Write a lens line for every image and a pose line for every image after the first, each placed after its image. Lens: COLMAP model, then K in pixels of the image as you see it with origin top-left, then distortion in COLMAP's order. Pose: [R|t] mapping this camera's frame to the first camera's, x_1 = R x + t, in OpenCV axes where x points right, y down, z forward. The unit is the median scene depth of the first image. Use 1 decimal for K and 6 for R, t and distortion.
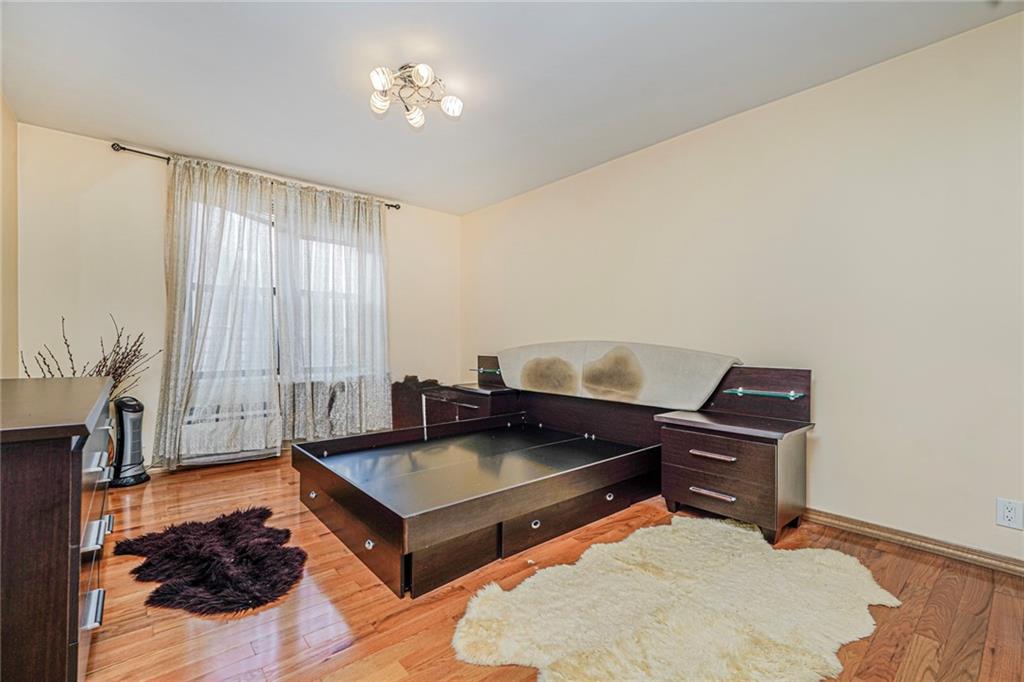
lens RADIAL K [[451.2, 0, 514.0], [0, 451.2, 339.2], [0, 0, 1]] dist [-0.002256, -0.000052]
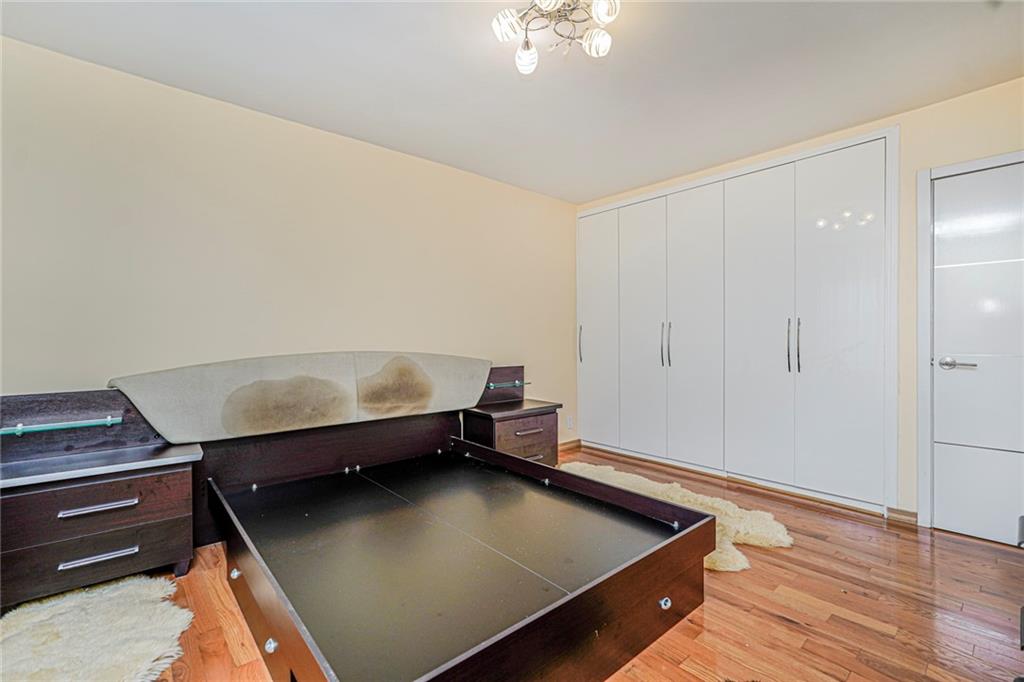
lens RADIAL K [[451.2, 0, 513.4], [0, 451.2, 339.9], [0, 0, 1]] dist [-0.002256, -0.000052]
pose [[-0.008027, -0.007559, 0.999939, -0.676526], [-0.005477, 0.999957, 0.007515, -0.026012], [-0.999953, -0.005416, -0.008068, 0.756857]]
